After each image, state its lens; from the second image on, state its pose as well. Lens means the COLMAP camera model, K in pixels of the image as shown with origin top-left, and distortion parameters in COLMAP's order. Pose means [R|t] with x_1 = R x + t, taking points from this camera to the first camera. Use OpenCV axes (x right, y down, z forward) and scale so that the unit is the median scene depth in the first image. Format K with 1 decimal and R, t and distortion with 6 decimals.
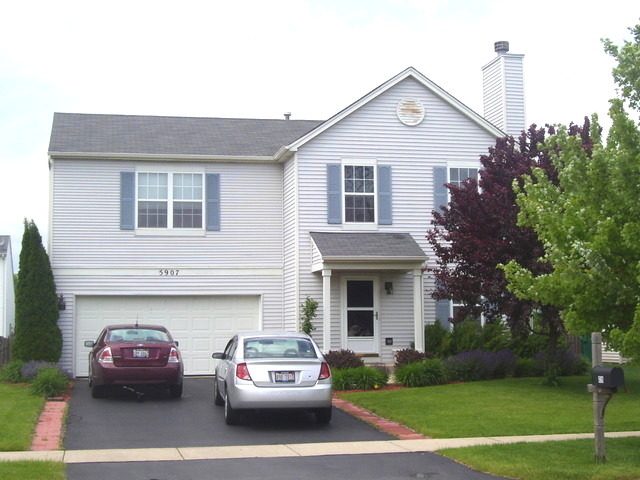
lens RADIAL K [[1044.5, 0, 320.0], [0, 1044.5, 240.0], [0, 0, 1]] dist [-0.127642, -0.001600]
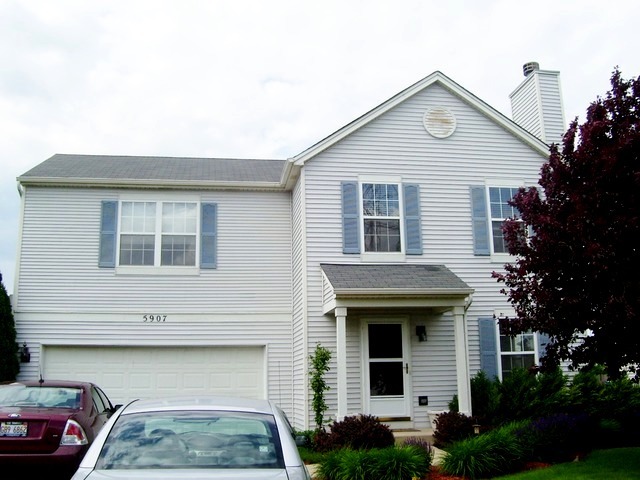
lens RADIAL K [[678.4, 0, 320.0], [0, 678.4, 240.0], [0, 0, 1]] dist [-0.192515, 0.148902]
pose [[0.998541, -0.019529, -0.050343, 0.016095], [0.013143, 0.992170, -0.124199, 0.037959], [0.052375, 0.123356, 0.990979, 0.475758]]
